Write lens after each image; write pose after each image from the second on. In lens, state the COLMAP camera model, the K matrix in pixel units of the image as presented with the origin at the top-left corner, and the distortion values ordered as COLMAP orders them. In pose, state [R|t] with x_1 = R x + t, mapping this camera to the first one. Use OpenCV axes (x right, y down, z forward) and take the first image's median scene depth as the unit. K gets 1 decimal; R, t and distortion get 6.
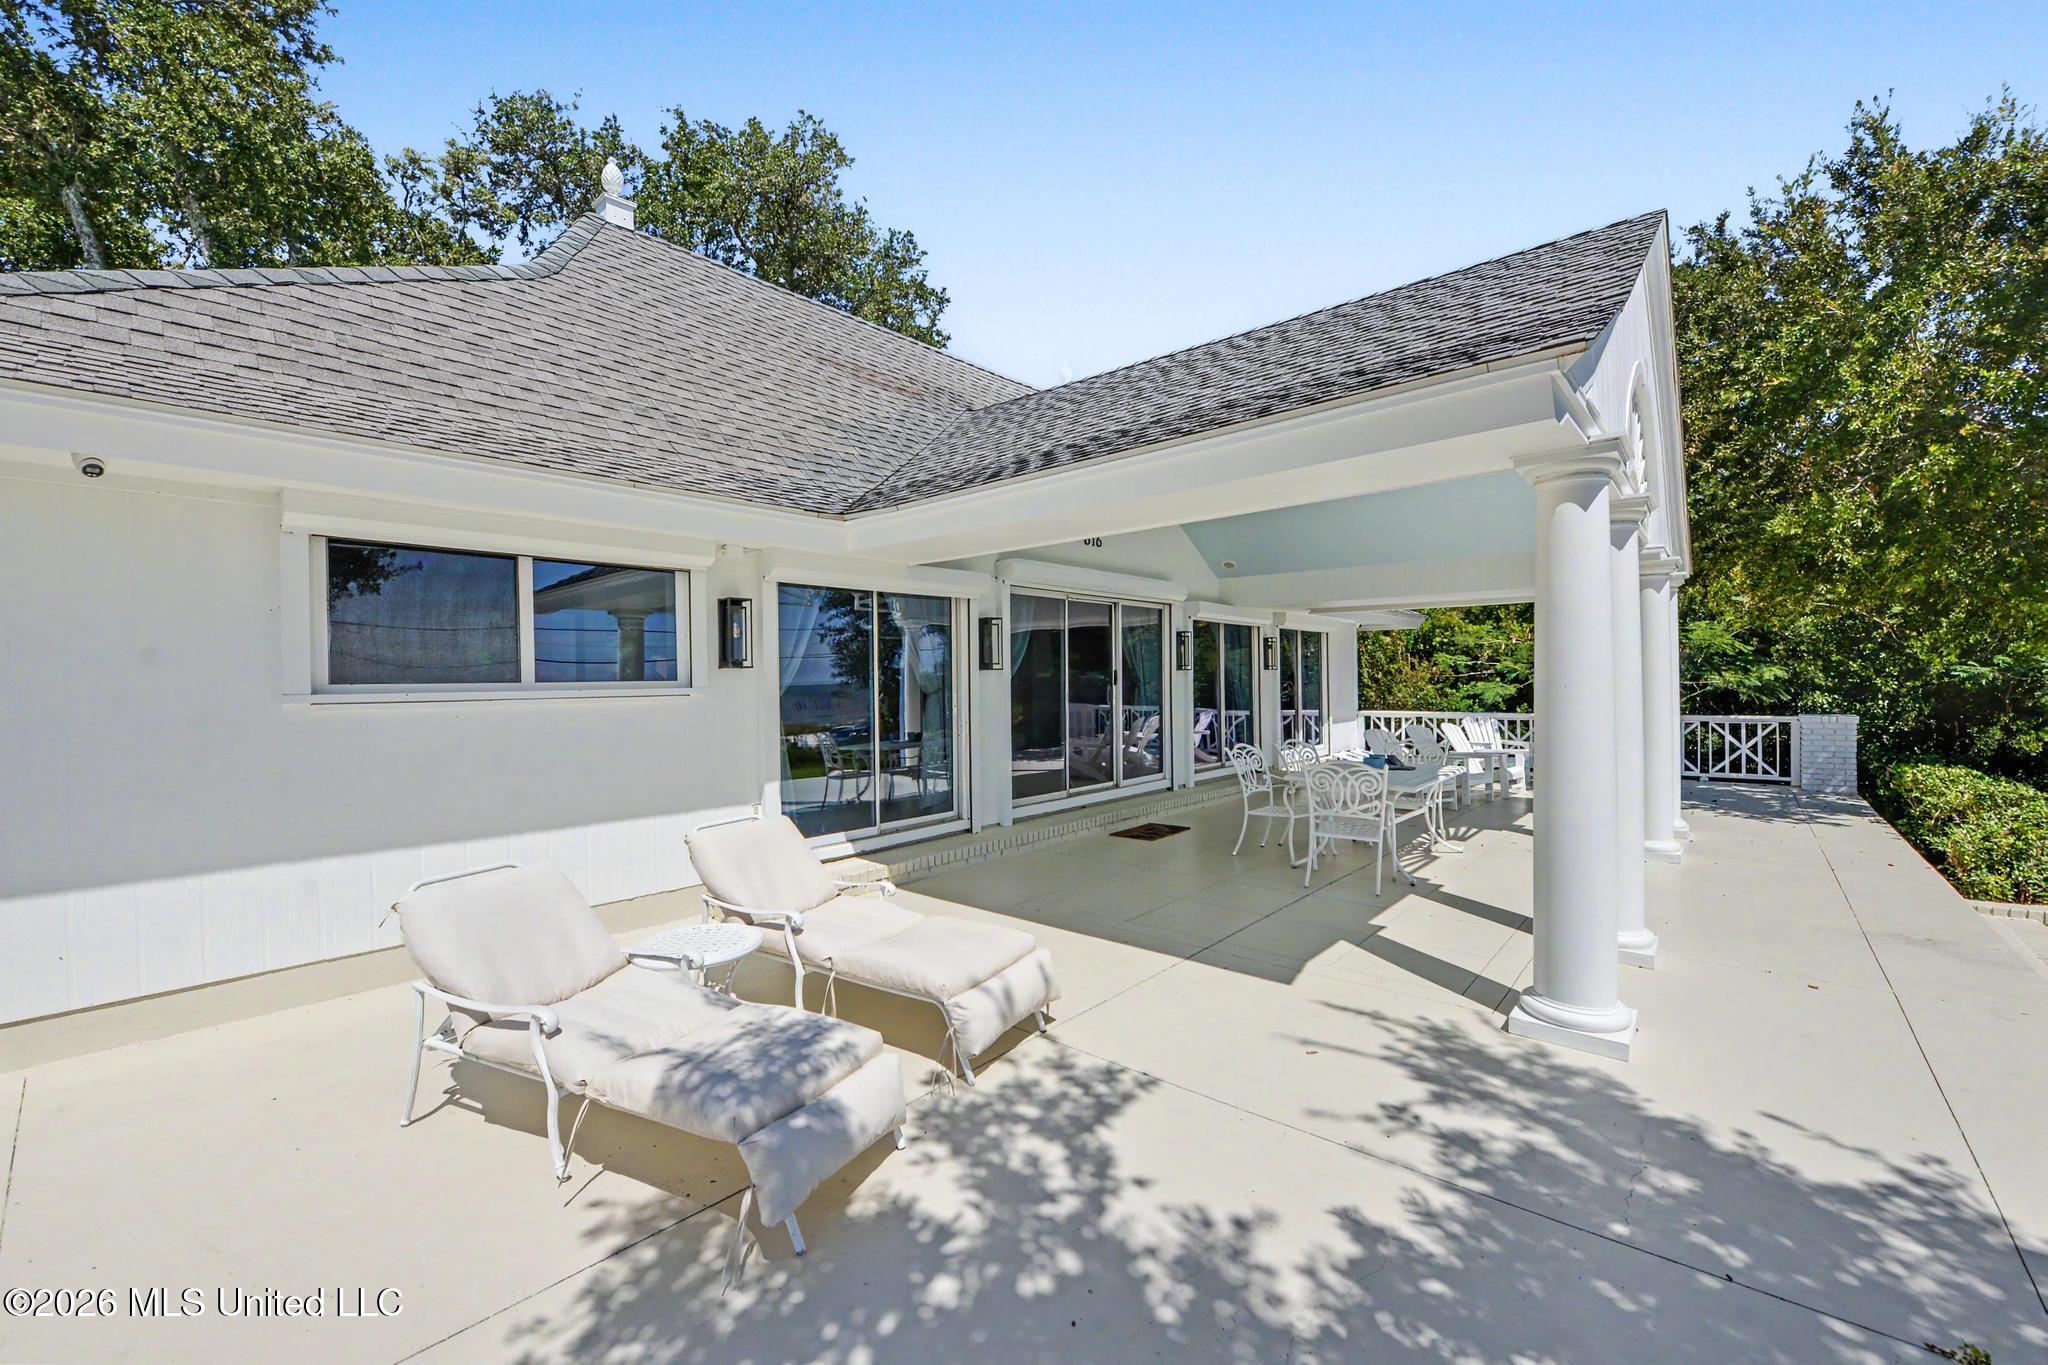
lens RADIAL K [[825.8, 0, 1018.7], [0, 825.8, 671.0], [0, 0, 1]] dist [-0.023118, 0.000000]
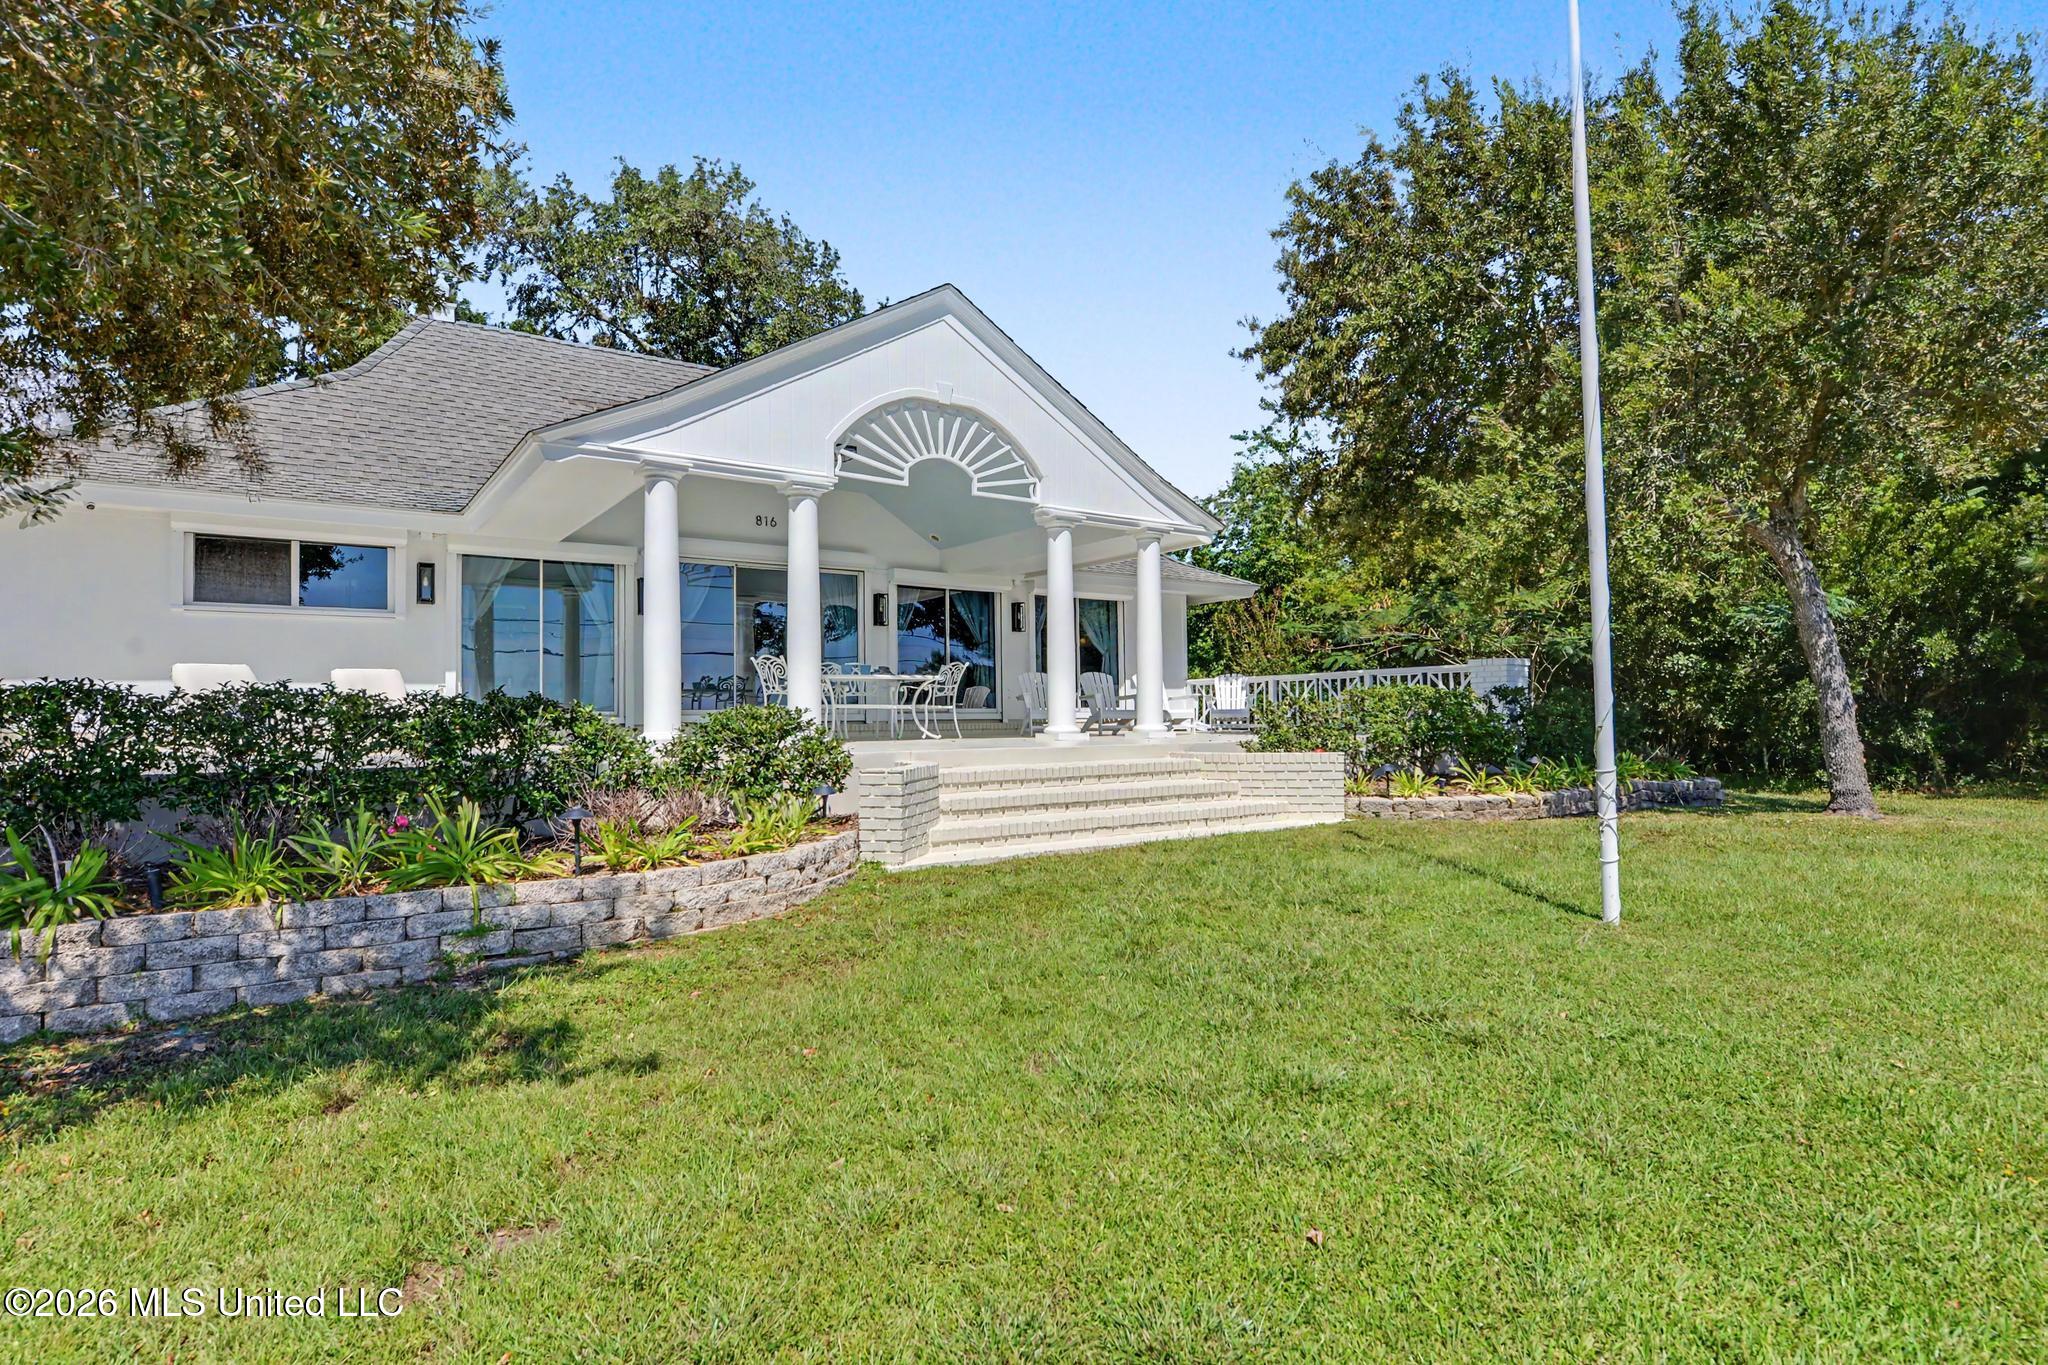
lens RADIAL K [[1062.3, 0, 1024.0], [0, 1062.3, 682.5], [0, 0, 1]] dist [-0.004851, -0.000871]
pose [[0.971093, -0.003053, -0.238683, 1.389120], [-0.000720, 0.999876, -0.015721, 0.194787], [0.238701, 0.015439, 0.970970, -0.845930]]
